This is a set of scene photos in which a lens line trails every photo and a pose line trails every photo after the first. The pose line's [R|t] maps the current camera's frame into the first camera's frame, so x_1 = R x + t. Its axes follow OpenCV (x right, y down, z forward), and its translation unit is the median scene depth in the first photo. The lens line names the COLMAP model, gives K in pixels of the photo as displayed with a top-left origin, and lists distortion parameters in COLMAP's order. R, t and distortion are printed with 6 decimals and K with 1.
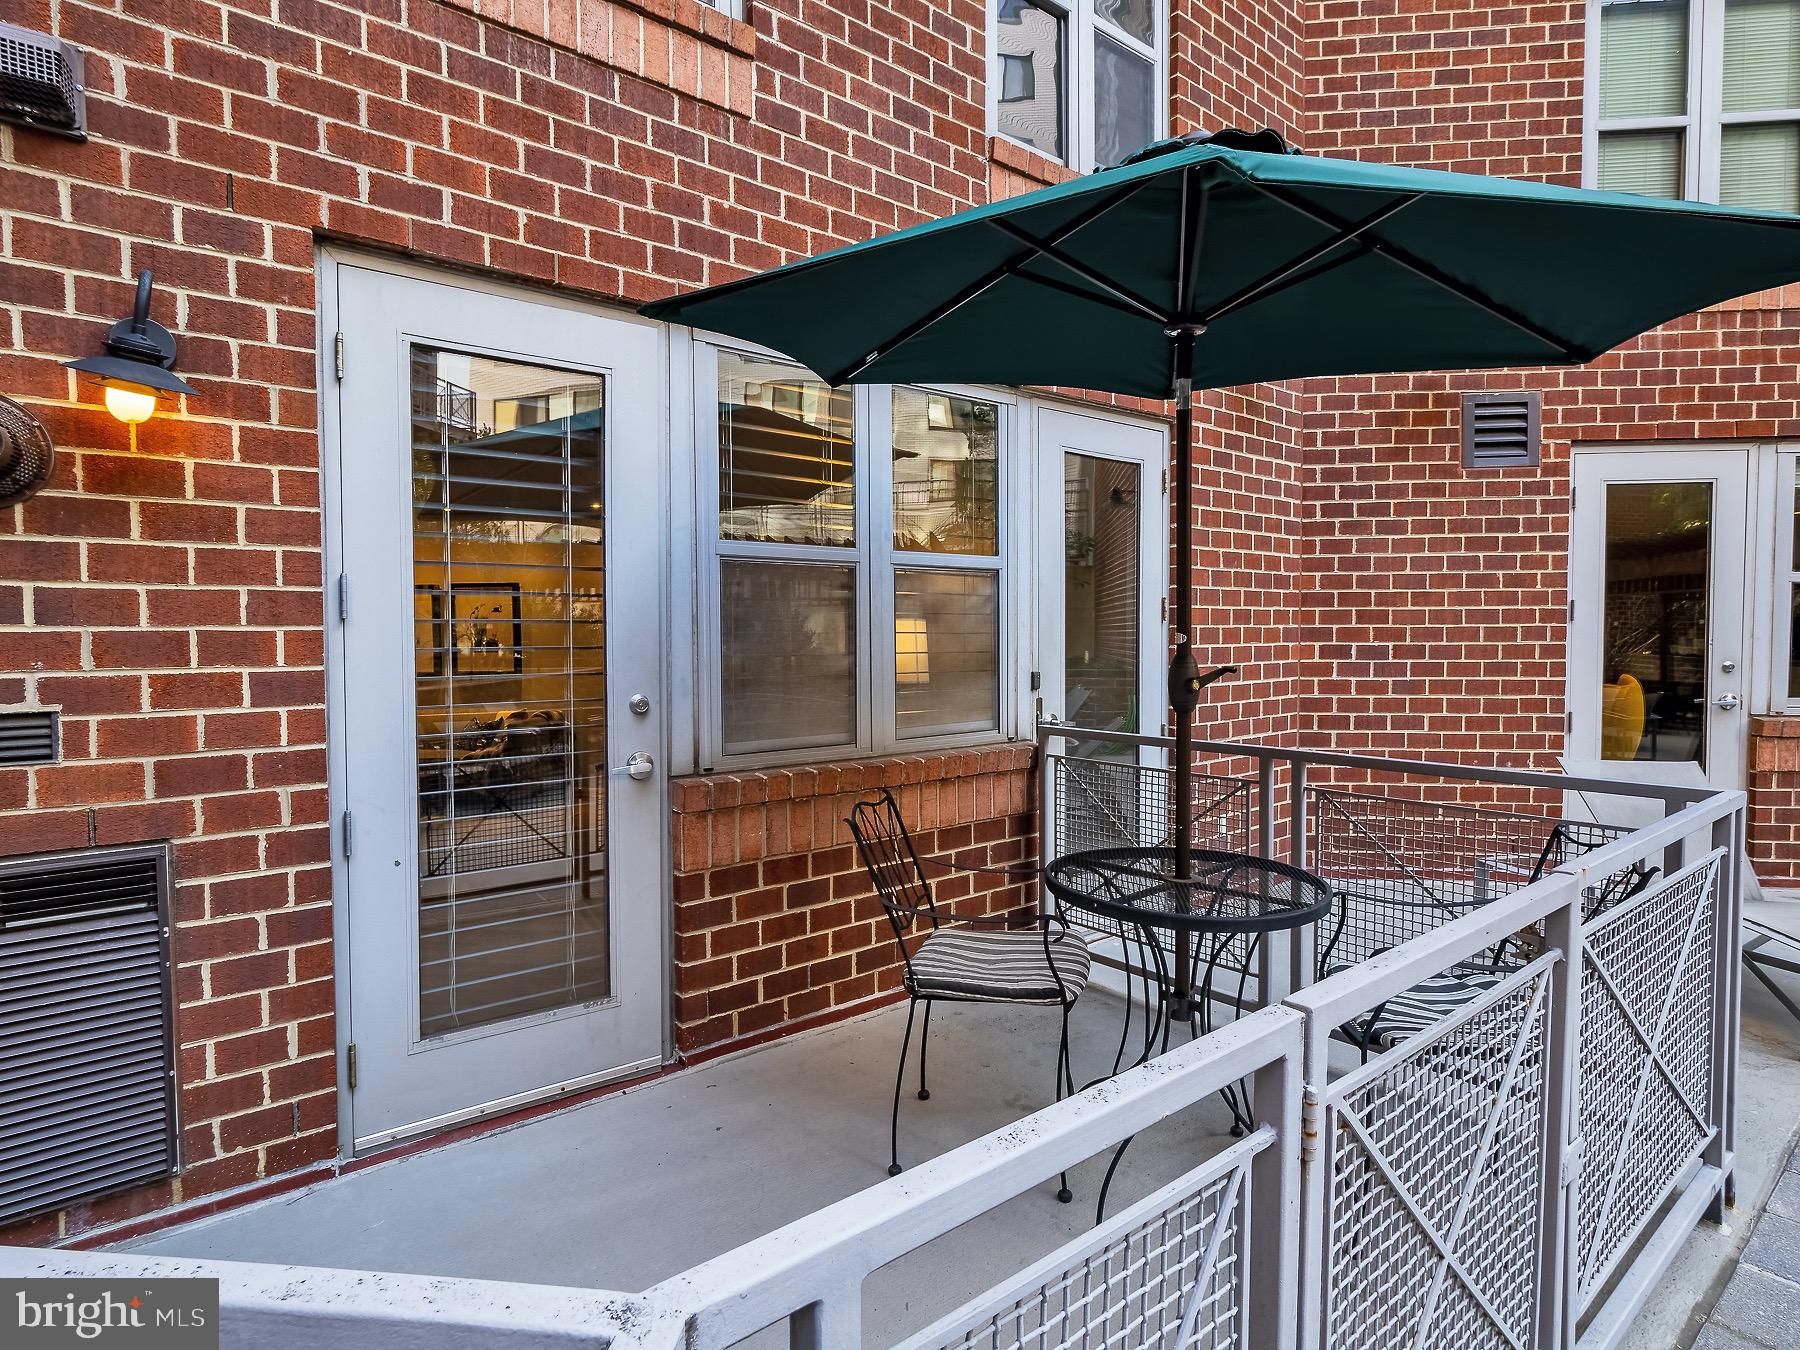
lens RADIAL K [[966.7, 0, 899.1], [0, 966.7, 672.8], [0, 0, 1]] dist [-0.004109, -0.001994]
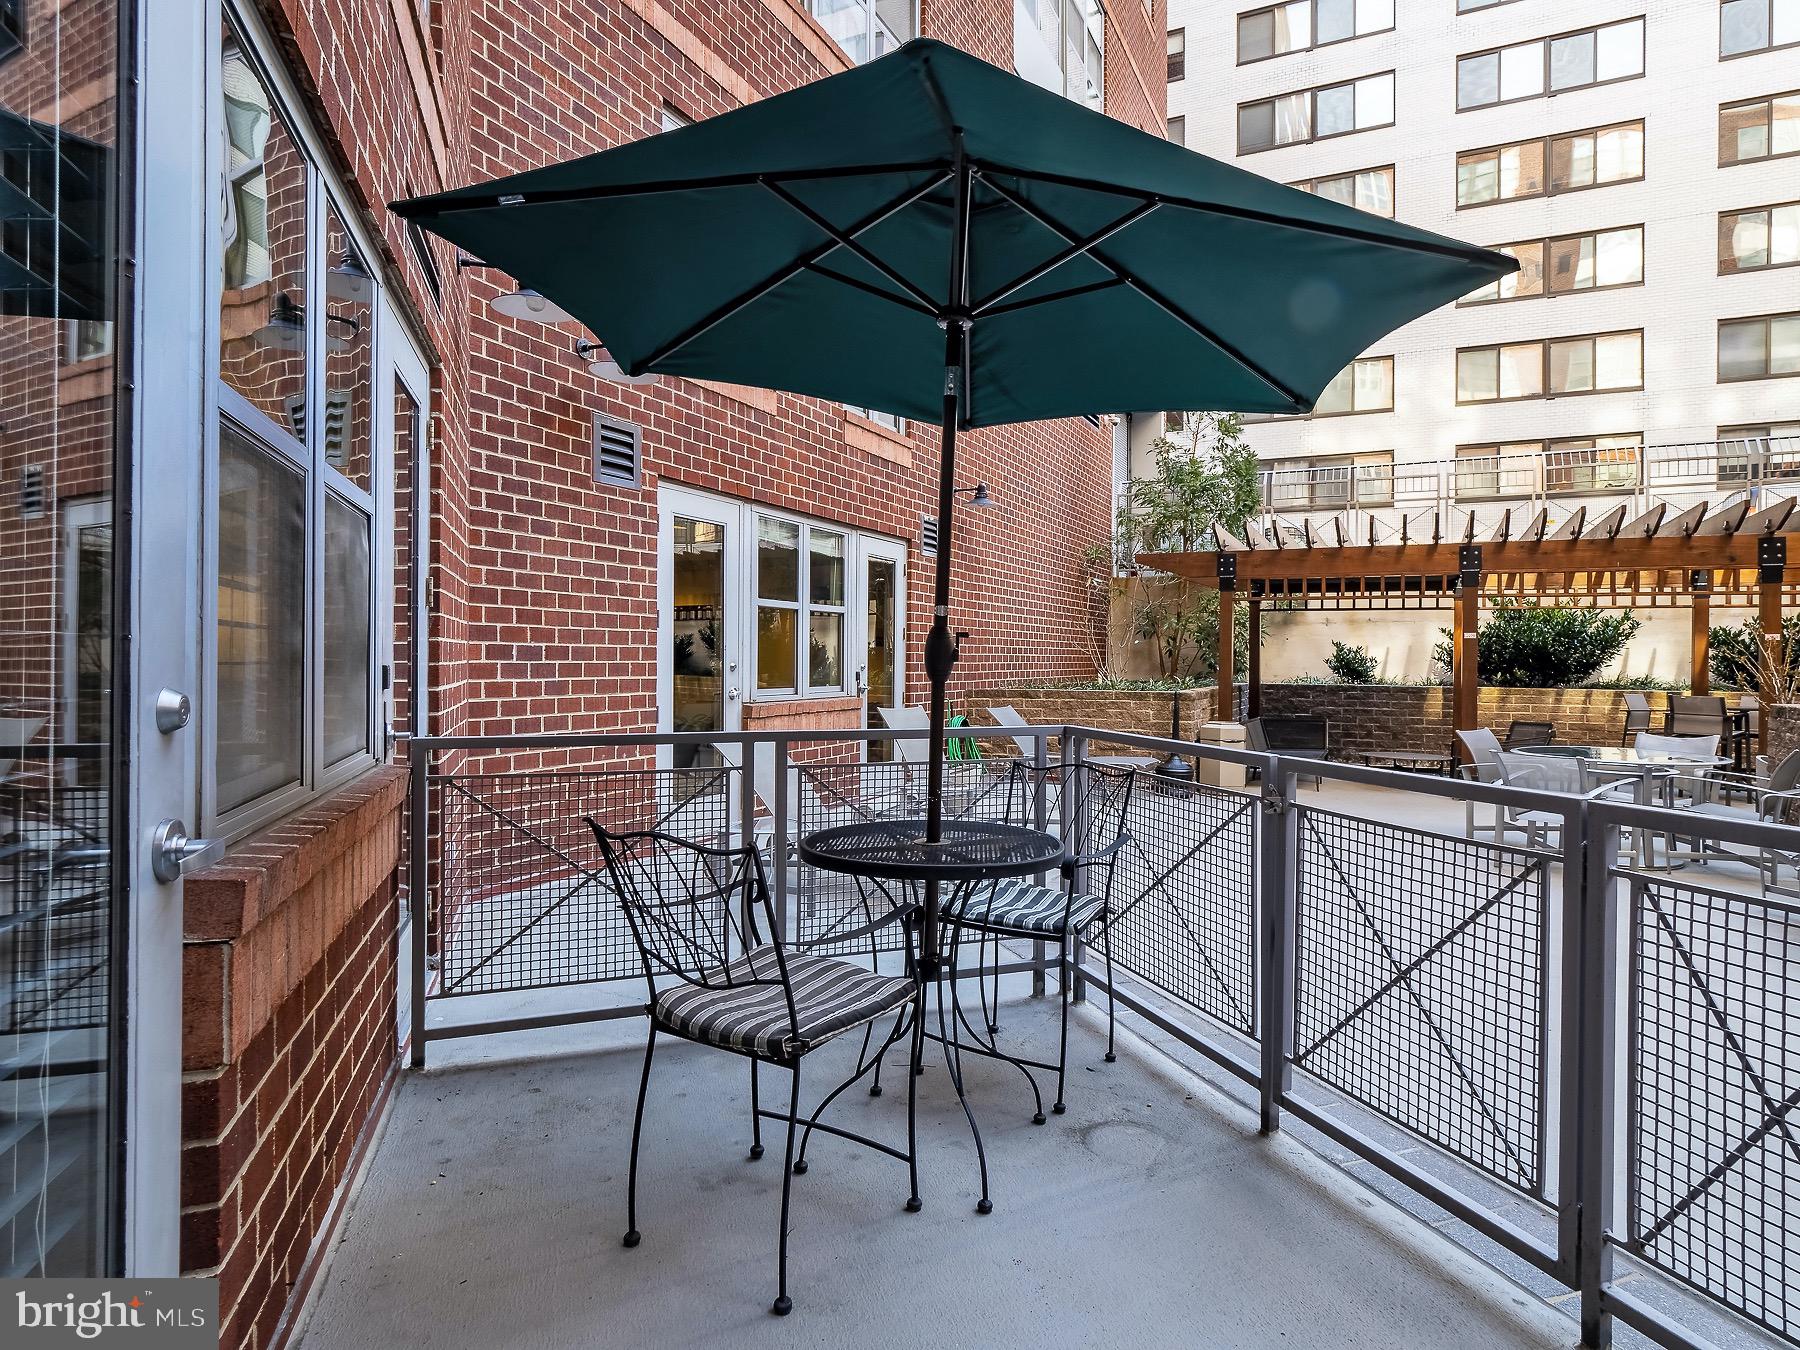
lens RADIAL K [[966.7, 0, 898.4], [0, 966.7, 663.4], [0, 0, 1]] dist [-0.004109, -0.001994]
pose [[0.352953, 0.002921, 0.935637, -0.457464], [0.033558, 0.999312, -0.015779, 0.026899], [-0.935039, 0.036967, 0.352612, 0.483975]]
